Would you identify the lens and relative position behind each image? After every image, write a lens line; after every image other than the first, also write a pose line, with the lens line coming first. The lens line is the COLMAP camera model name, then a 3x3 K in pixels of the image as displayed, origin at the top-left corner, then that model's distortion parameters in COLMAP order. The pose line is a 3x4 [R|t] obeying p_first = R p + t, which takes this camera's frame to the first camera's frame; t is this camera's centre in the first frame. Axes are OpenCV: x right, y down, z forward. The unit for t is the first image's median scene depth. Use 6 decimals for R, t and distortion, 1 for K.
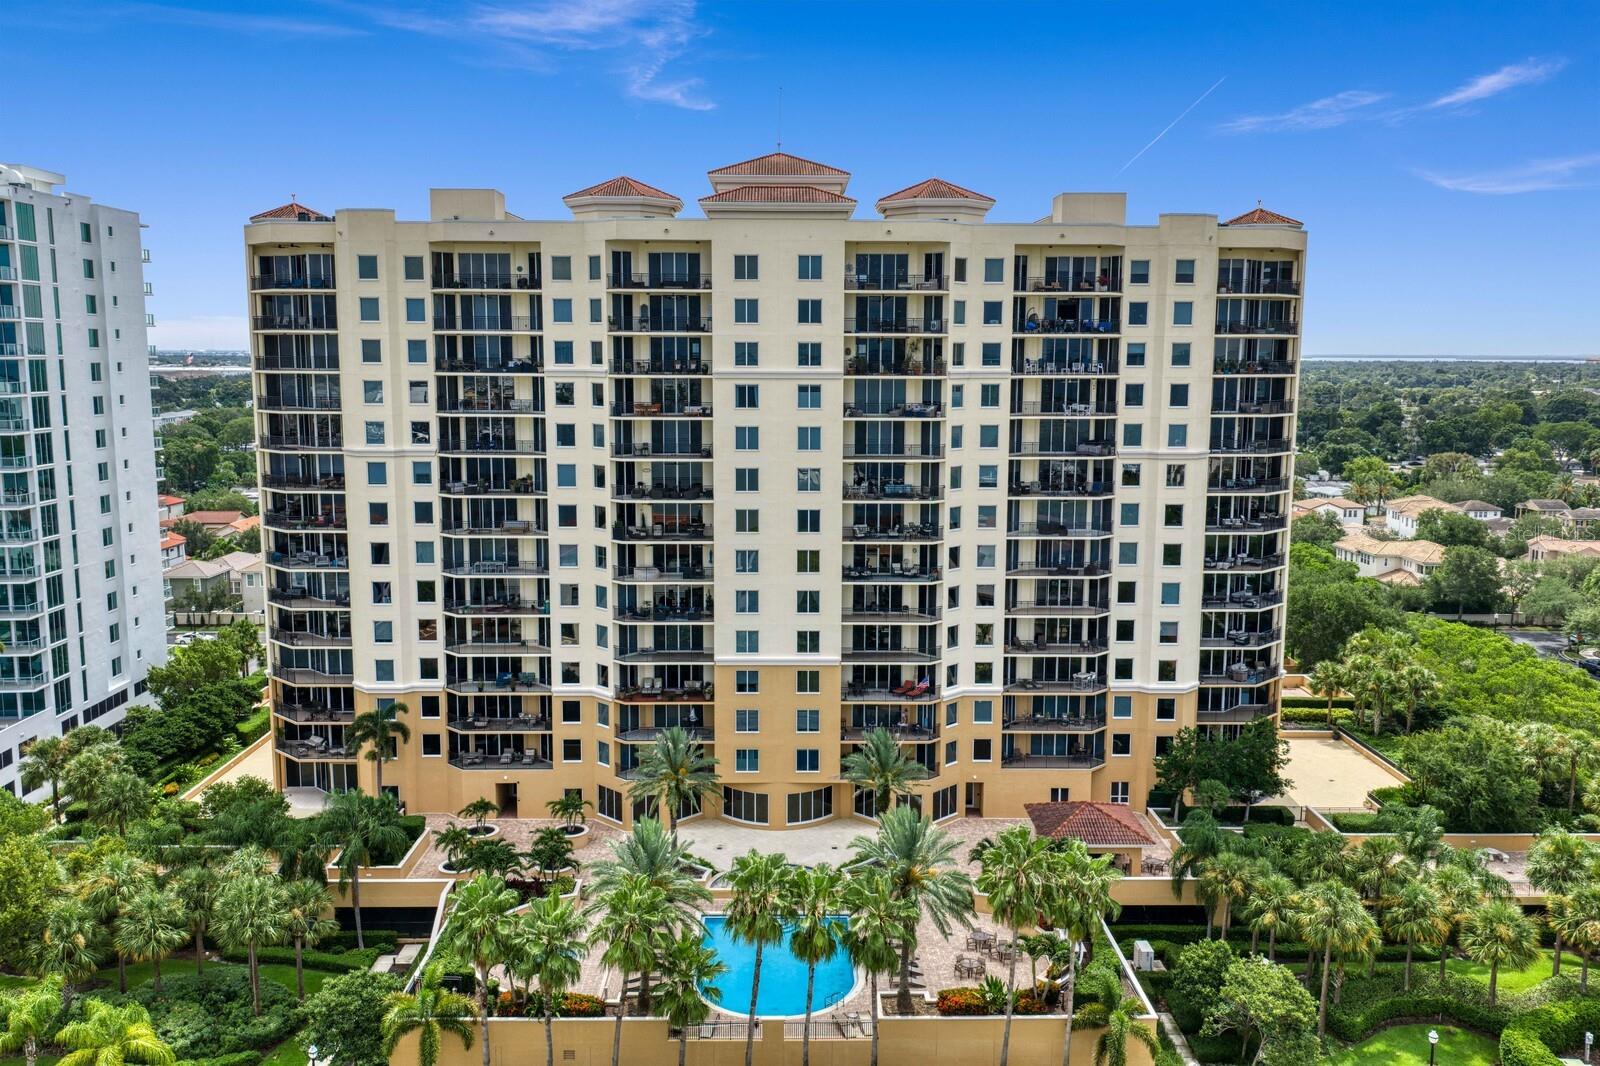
lens RADIAL K [[1310.8, 0, 797.4], [0, 1310.8, 536.6], [0, 0, 1]] dist [0.015610, 0.000472]
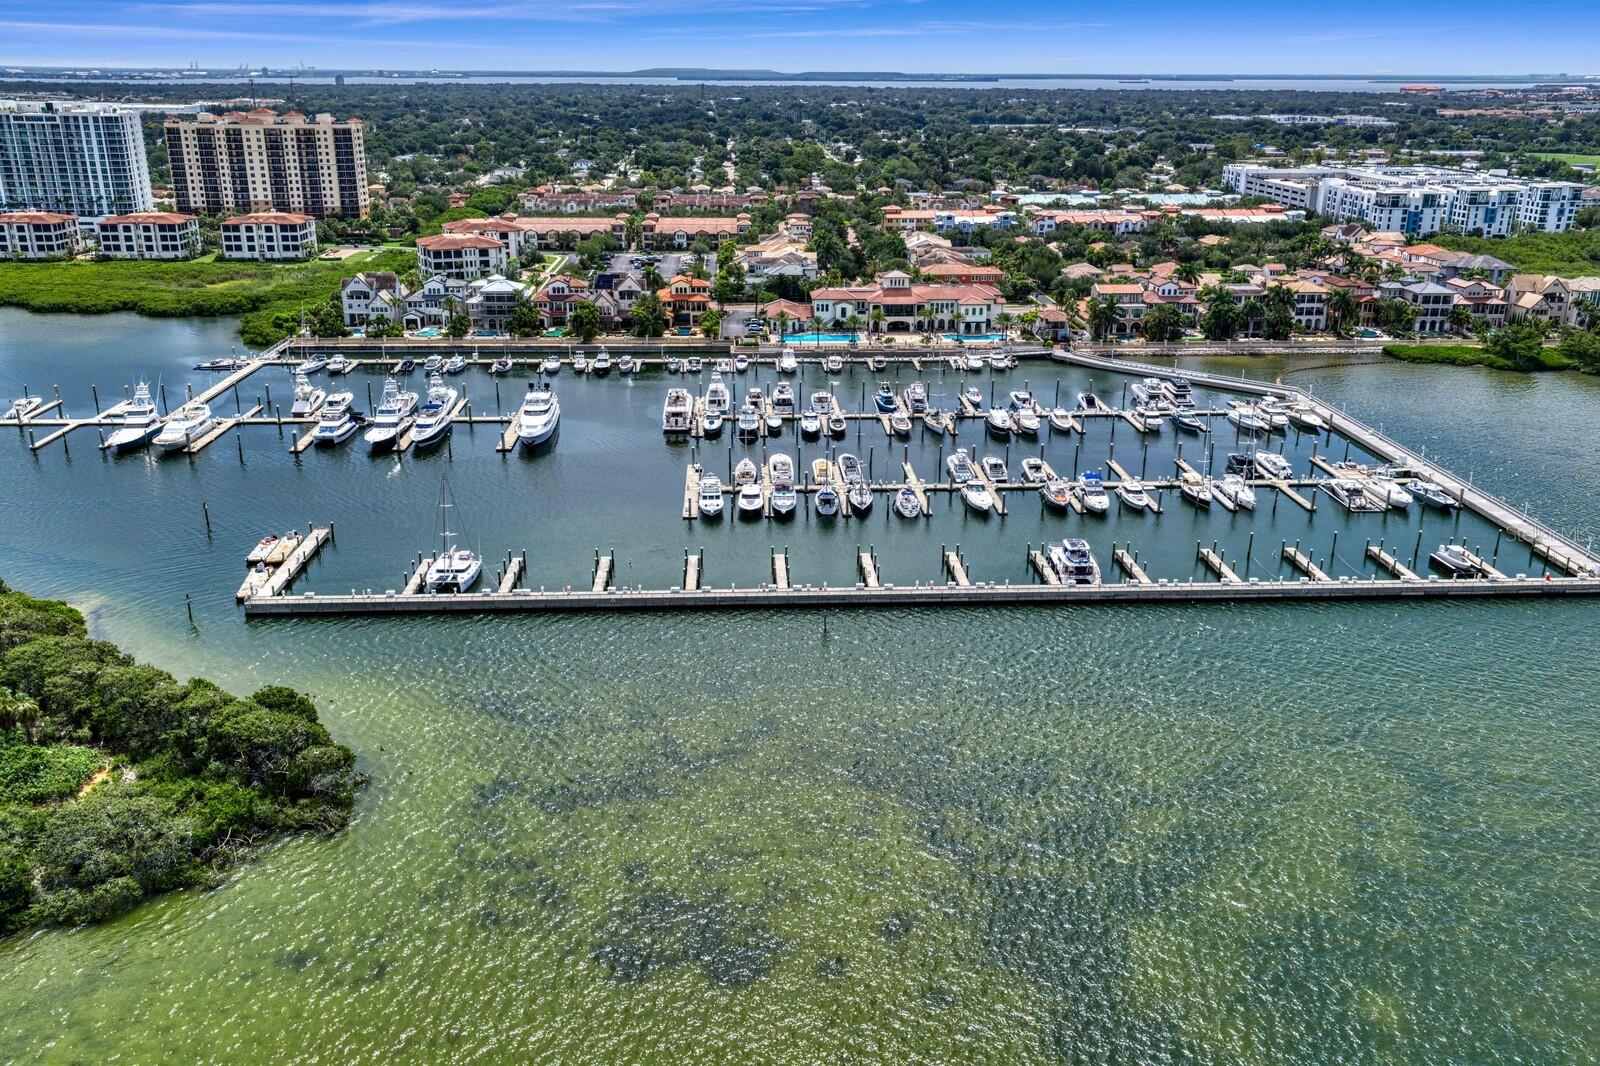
lens RADIAL K [[1310.8, 0, 799.7], [0, 1310.8, 532.9], [0, 0, 1]] dist [0.015610, 0.000472]
pose [[0.999182, -0.014694, 0.037674, 2.213203], [0.007493, 0.982789, 0.184578, 0.504125], [-0.039738, -0.184145, 0.982095, -5.333177]]
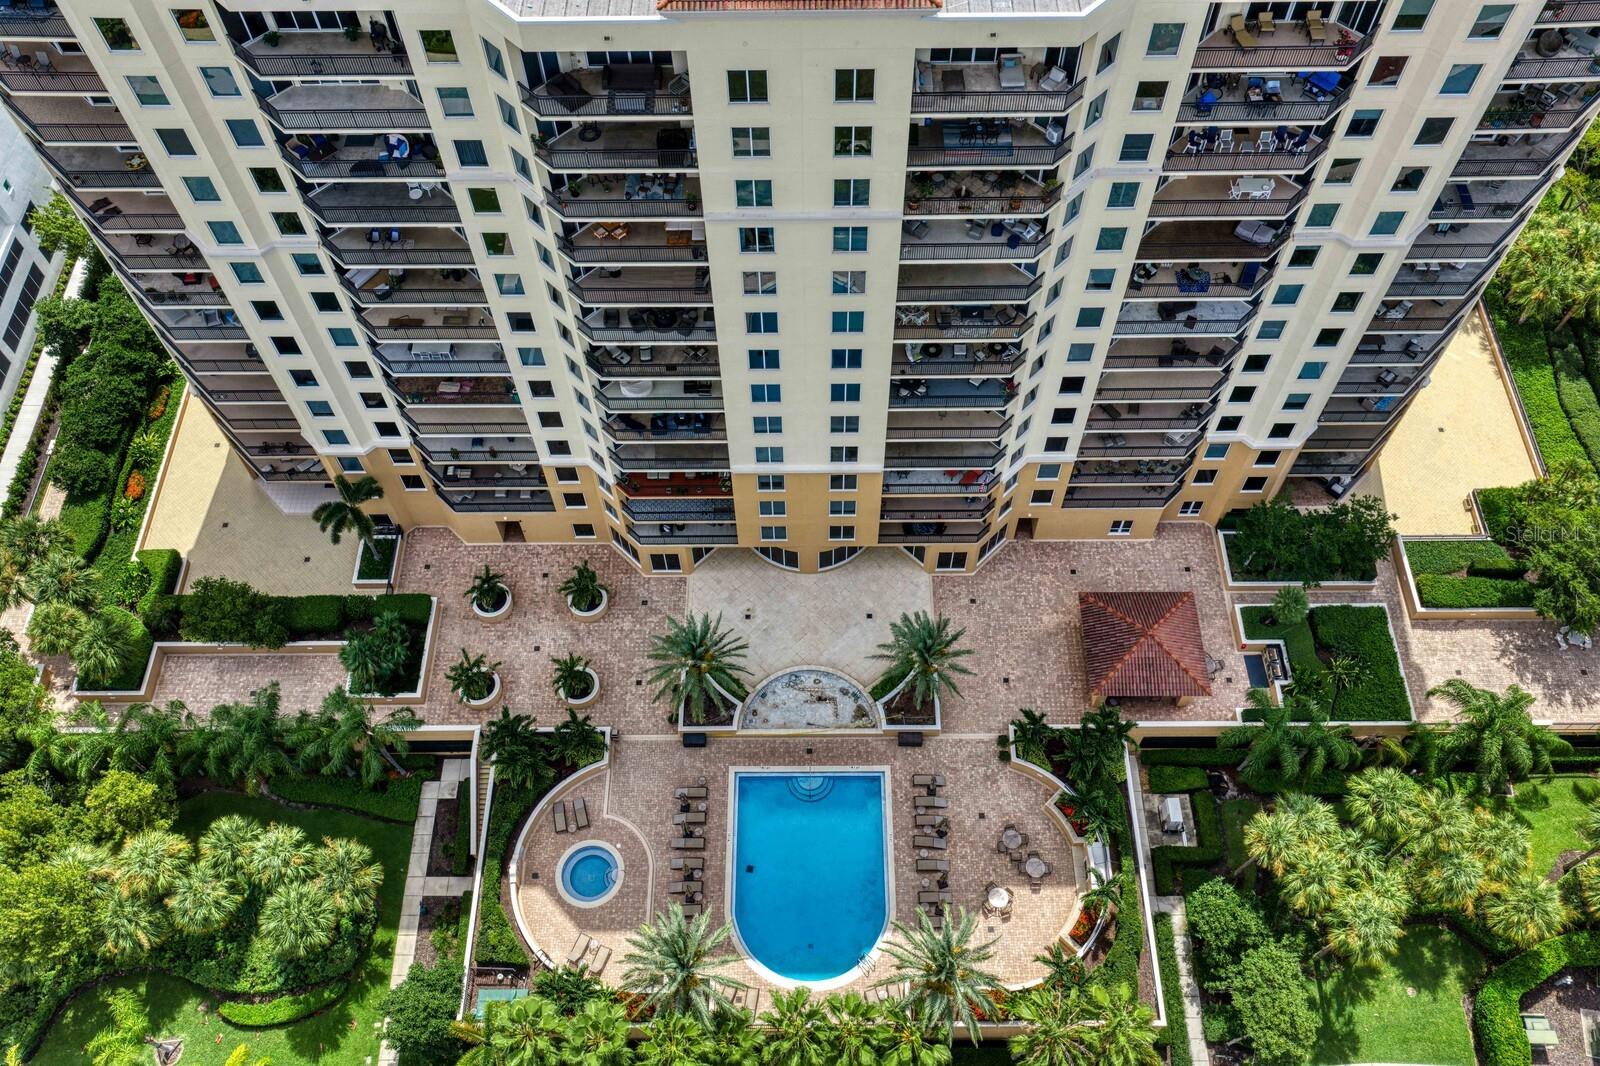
lens RADIAL K [[1310.8, 0, 803.7], [0, 1310.8, 536.7], [0, 0, 1]] dist [0.015610, 0.000472]
pose [[0.999838, 0.002270, -0.017843, -0.002255], [0.012393, 0.632017, 0.774855, -0.518975], [0.013036, -0.774951, 0.631887, 0.442865]]
